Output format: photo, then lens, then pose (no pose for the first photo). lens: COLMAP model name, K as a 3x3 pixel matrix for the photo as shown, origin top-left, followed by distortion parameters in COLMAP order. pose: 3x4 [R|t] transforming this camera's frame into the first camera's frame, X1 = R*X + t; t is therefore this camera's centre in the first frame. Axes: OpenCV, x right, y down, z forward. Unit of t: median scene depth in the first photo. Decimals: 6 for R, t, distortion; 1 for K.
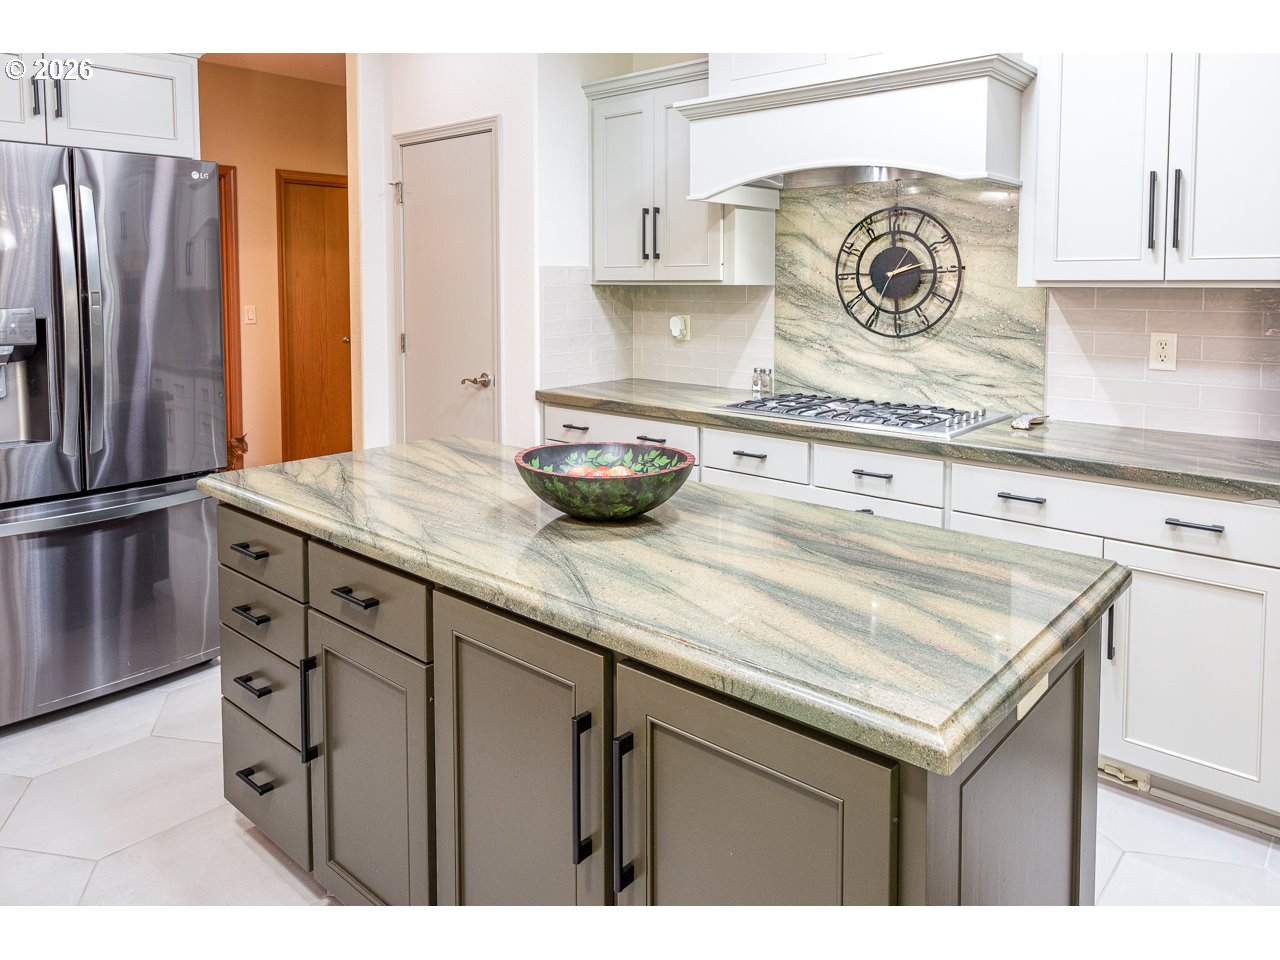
lens RADIAL K [[875.7, 0, 635.5], [0, 875.7, 375.5], [0, 0, 1]] dist [0.001134, -0.000523]
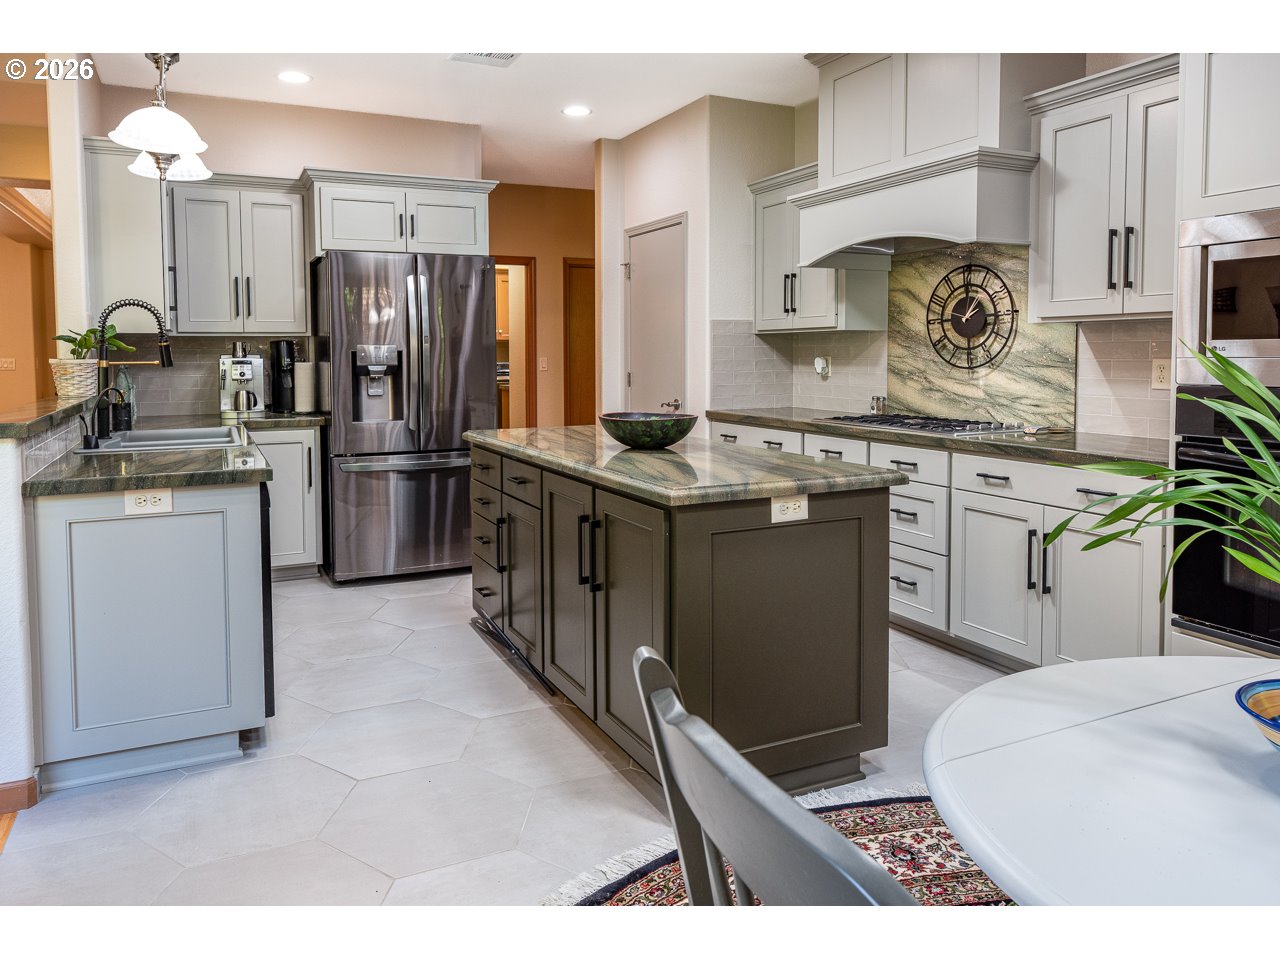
lens RADIAL K [[855.0, 0, 619.1], [0, 855.0, 477.2], [0, 0, 1]] dist [-0.000306, -0.002089]
pose [[0.925276, 0.045969, -0.376498, 0.308717], [-0.032431, 0.998582, 0.042222, 0.079000], [0.377905, -0.026857, 0.925455, -0.346780]]
